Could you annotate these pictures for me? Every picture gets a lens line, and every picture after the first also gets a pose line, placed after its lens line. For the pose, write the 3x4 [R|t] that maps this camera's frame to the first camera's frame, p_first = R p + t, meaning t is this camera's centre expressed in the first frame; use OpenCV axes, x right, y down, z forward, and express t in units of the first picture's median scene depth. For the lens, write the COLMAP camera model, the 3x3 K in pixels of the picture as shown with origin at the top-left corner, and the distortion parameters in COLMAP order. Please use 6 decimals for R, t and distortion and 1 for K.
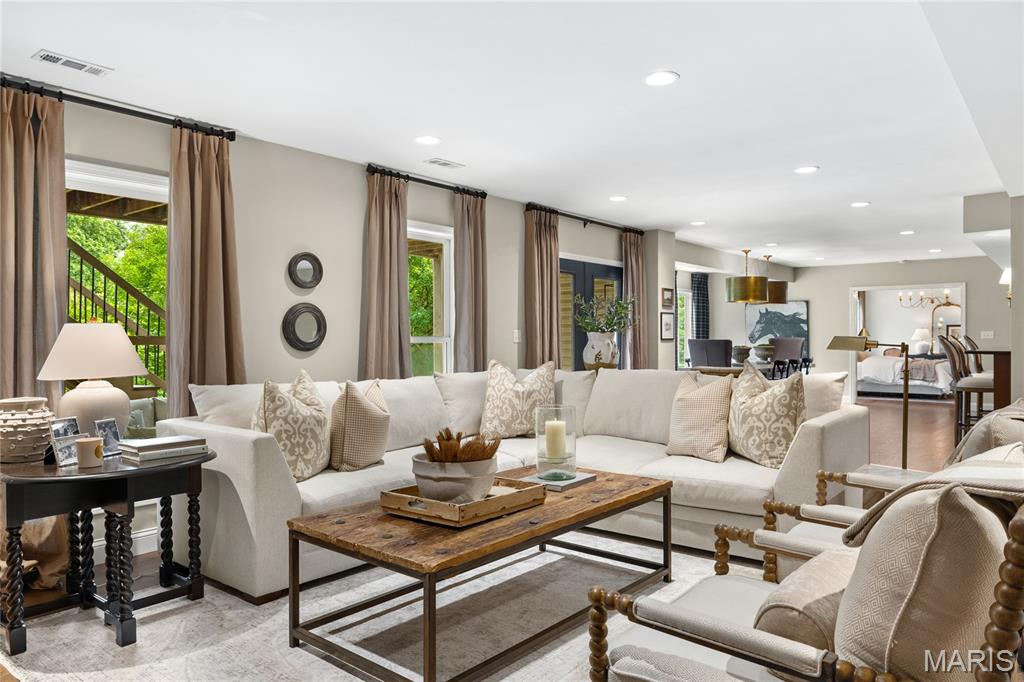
lens RADIAL K [[704.2, 0, 515.1], [0, 704.2, 335.5], [0, 0, 1]] dist [-0.011377, -0.002718]
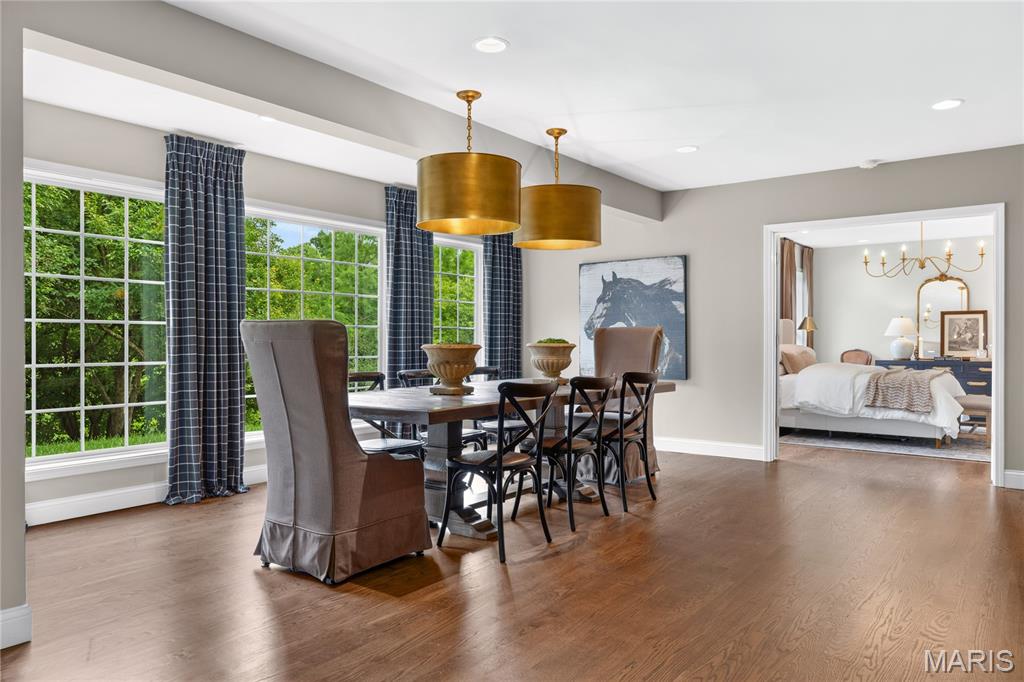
lens RADIAL K [[704.2, 0, 515.1], [0, 704.2, 335.5], [0, 0, 1]] dist [-0.011377, -0.002718]
pose [[0.999417, 0.003533, 0.033965, 0.263951], [-0.003479, 0.999993, -0.001669, 0.009423], [-0.033971, 0.001550, 0.999422, 0.473301]]
